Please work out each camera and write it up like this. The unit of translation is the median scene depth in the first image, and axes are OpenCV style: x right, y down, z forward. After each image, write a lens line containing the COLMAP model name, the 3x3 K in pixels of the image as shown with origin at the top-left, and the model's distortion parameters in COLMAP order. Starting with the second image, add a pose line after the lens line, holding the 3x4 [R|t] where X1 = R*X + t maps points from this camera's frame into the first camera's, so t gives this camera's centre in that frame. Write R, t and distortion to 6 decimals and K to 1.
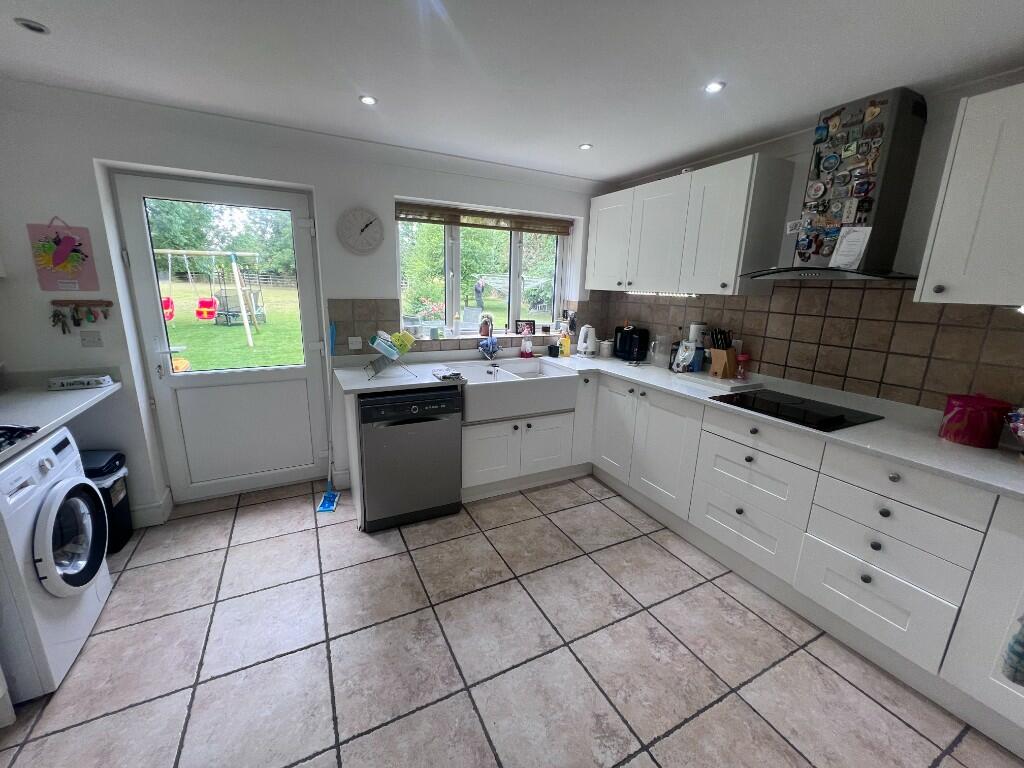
lens RADIAL K [[412.7, 0, 512.0], [0, 412.7, 384.0], [0, 0, 1]] dist [-0.000748, 0.000212]
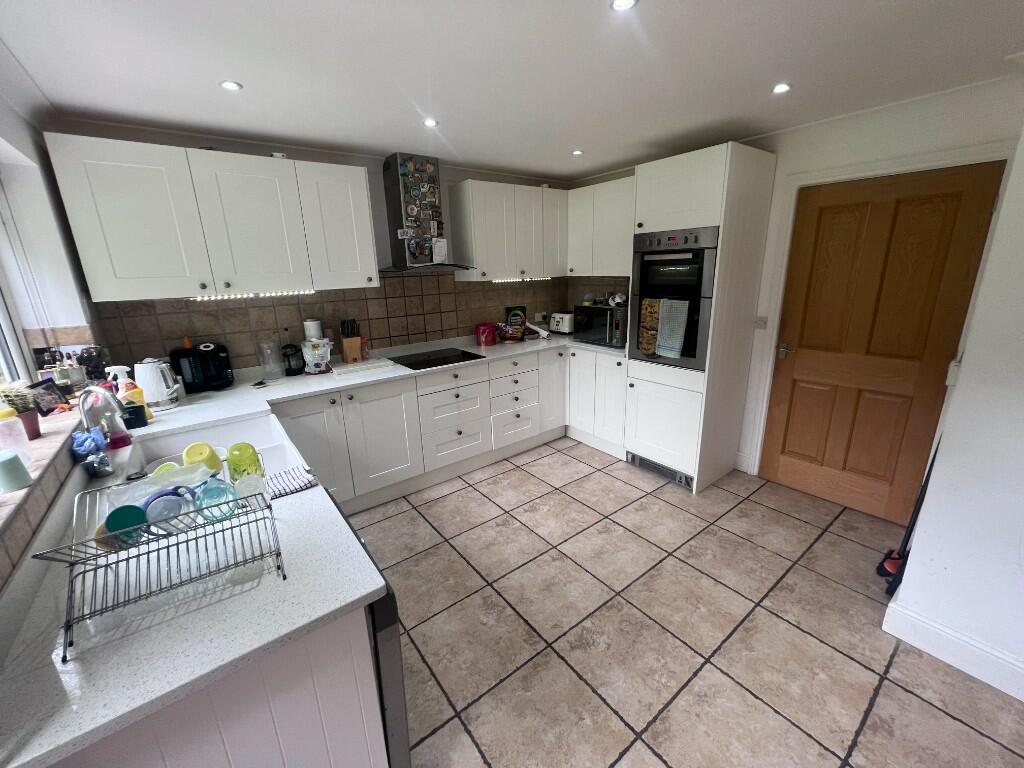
lens RADIAL K [[411.4, 0, 509.0], [0, 411.4, 382.3], [0, 0, 1]] dist [0.000336, 0.000058]
pose [[-0.172873, -0.288532, 0.941735, -0.822828], [0.255874, 0.910147, 0.325824, -0.291466], [-0.951127, 0.297292, -0.083512, 0.941352]]
